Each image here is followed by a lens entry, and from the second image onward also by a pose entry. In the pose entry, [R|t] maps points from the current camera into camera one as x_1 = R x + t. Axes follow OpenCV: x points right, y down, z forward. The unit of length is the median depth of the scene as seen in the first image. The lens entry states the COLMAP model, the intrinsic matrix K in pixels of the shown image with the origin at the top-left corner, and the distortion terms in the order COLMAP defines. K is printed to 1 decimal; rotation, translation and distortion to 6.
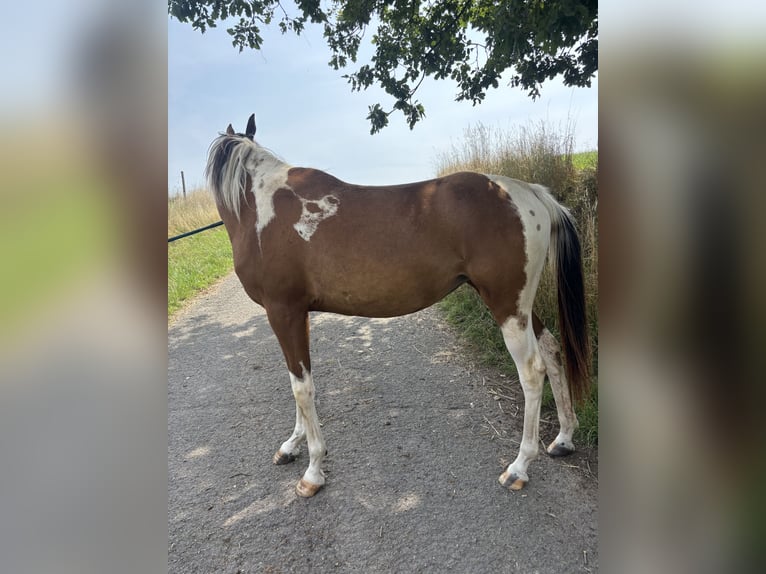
lens RADIAL K [[443.5, 0, 383.0], [0, 443.5, 287.0], [0, 0, 1]] dist [0.045058, -0.000256]
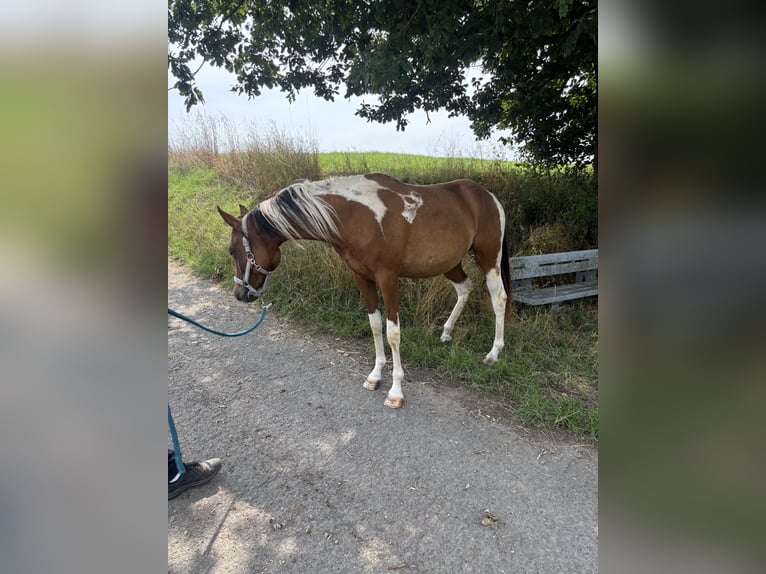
lens RADIAL K [[443.5, 0, 383.0], [0, 443.5, 287.0], [0, 0, 1]] dist [0.045058, -0.000256]
pose [[0.778499, -0.084243, 0.621967, -0.460461], [0.069973, 0.996423, 0.047379, 0.011302], [-0.623733, 0.006637, 0.781609, -0.032587]]
